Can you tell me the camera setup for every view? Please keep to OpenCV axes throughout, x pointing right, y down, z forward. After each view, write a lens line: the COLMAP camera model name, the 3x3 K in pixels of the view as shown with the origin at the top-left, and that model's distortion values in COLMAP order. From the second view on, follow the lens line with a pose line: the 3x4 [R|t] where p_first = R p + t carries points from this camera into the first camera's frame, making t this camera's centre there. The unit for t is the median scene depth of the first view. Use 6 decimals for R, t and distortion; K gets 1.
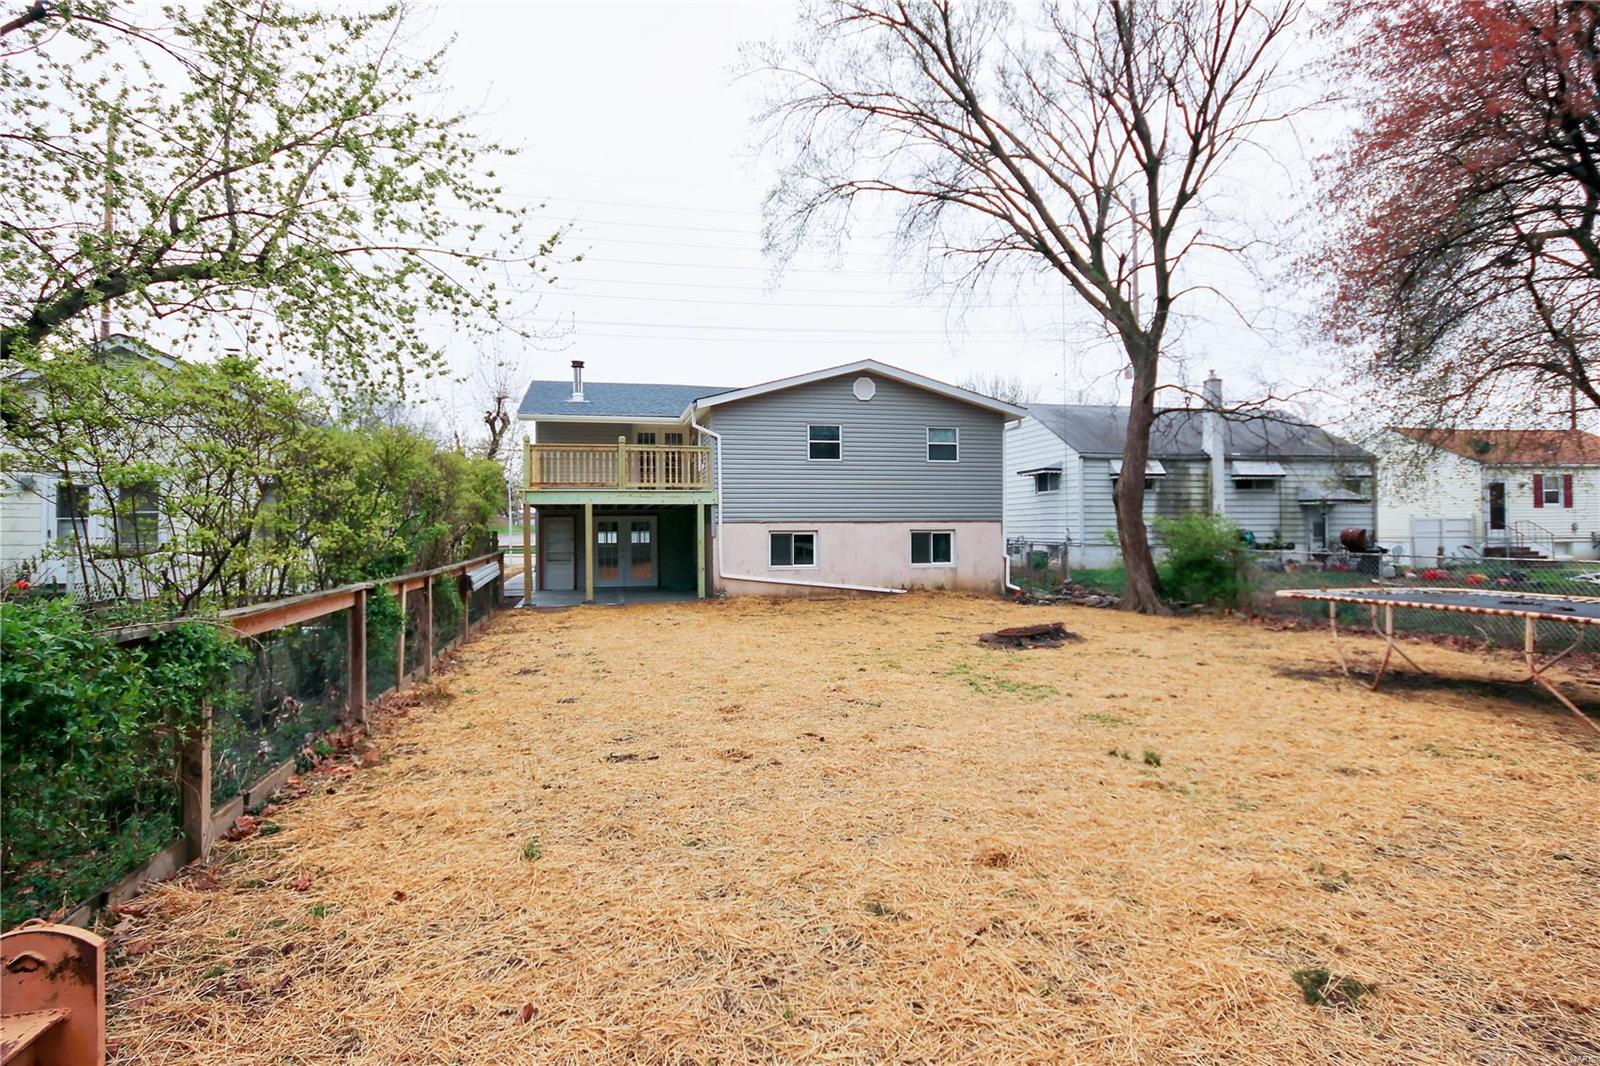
lens RADIAL K [[817.2, 0, 799.8], [0, 817.2, 531.1], [0, 0, 1]] dist [-0.000732, -0.000302]
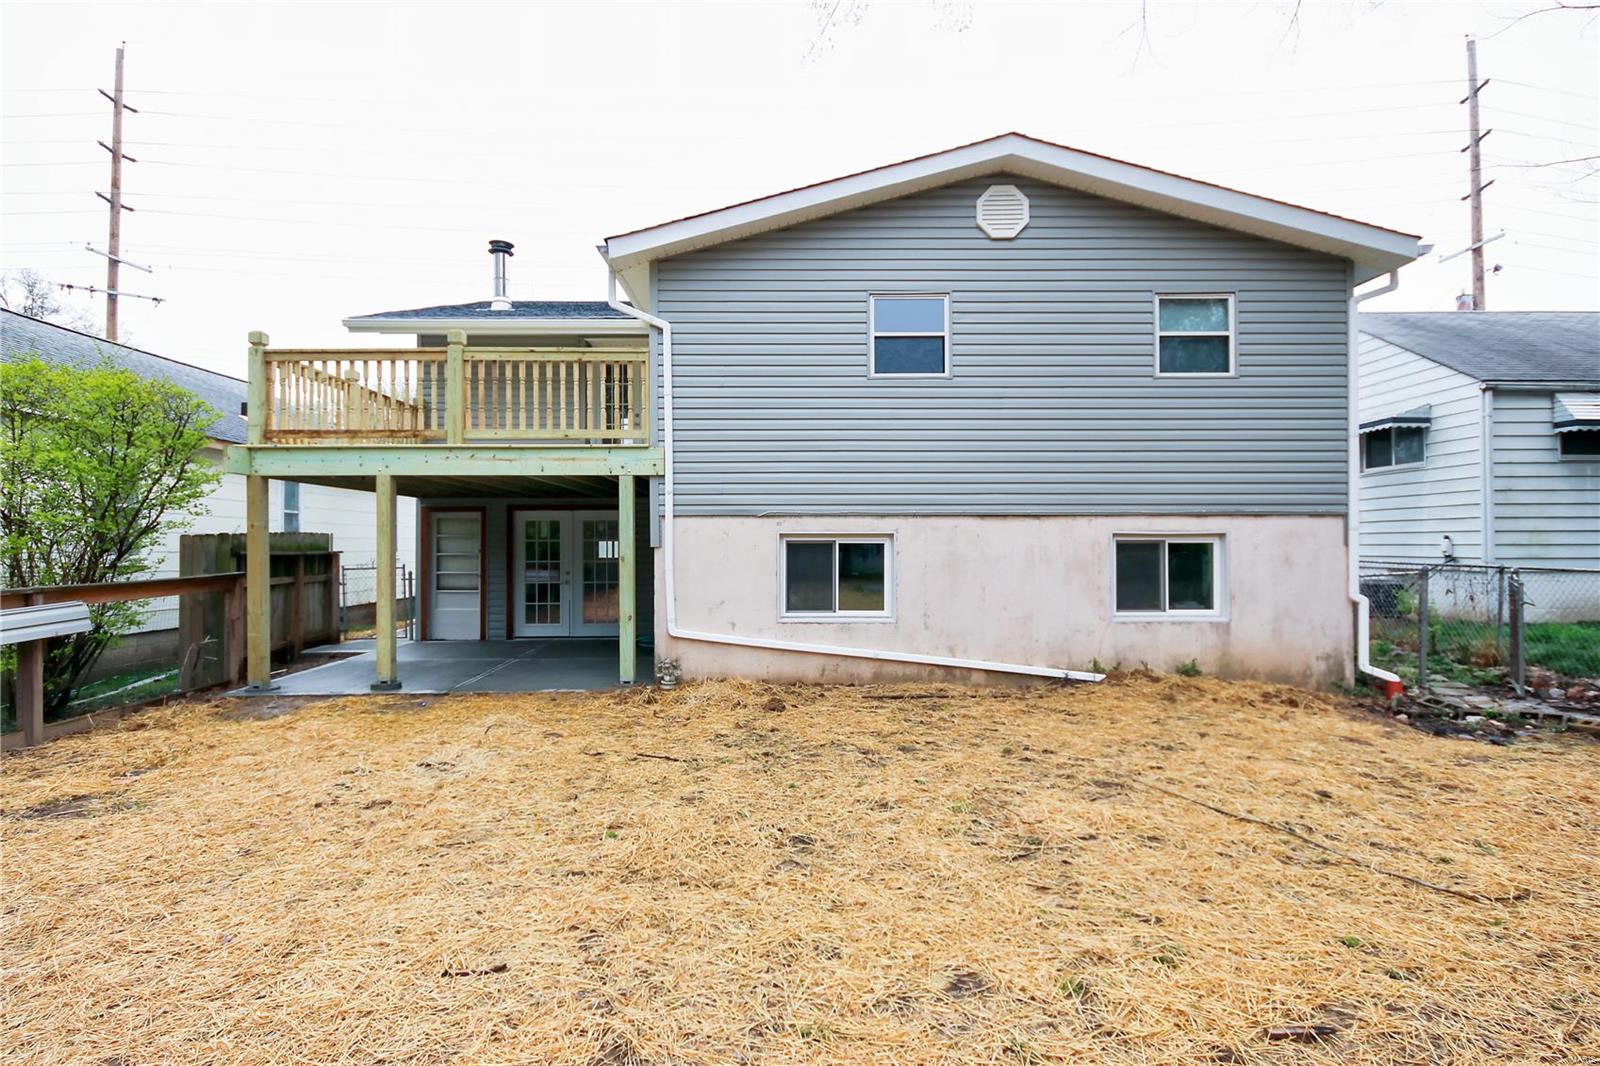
lens RADIAL K [[817.2, 0, 797.6], [0, 817.2, 535.3], [0, 0, 1]] dist [-0.000732, -0.000302]
pose [[0.973950, 0.002743, -0.226745, 0.071792], [-0.005691, 0.999908, -0.012346, 0.005477], [0.226690, 0.013315, 0.973876, 0.554269]]
